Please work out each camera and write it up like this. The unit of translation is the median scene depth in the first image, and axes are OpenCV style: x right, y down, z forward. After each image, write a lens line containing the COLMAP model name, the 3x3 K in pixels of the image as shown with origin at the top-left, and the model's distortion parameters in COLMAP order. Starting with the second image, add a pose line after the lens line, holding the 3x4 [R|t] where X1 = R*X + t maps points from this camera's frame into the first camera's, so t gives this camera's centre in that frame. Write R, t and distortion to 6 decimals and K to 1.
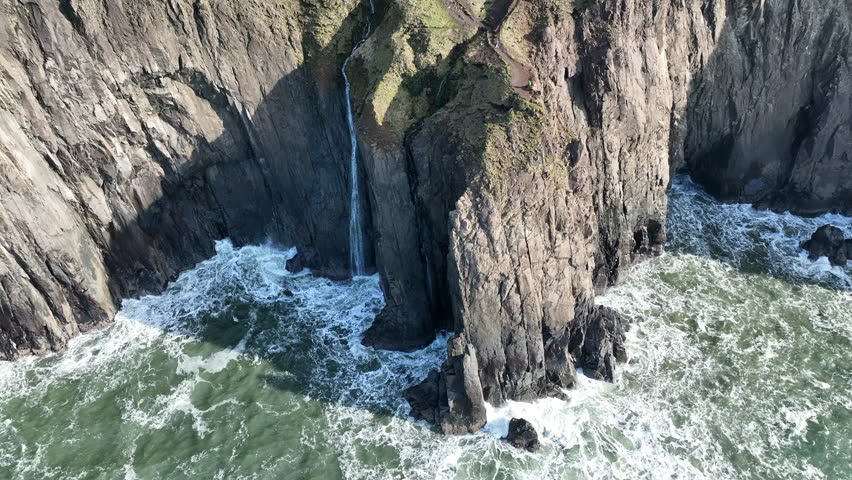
lens RADIAL K [[596.7, 0, 426.0], [0, 596.7, 240.0], [0, 0, 1]] dist [0.007721, 0.002833]
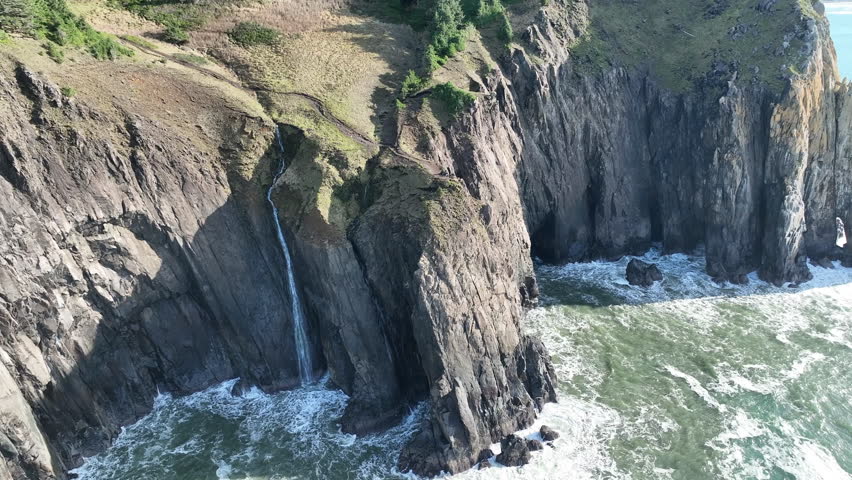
lens RADIAL K [[596.7, 0, 426.0], [0, 596.7, 240.0], [0, 0, 1]] dist [0.007721, 0.002833]
pose [[0.909272, -0.167219, 0.381133, -0.336998], [0.274061, 0.929740, -0.245914, 0.170560], [-0.313233, 0.328056, 0.891215, -0.107522]]
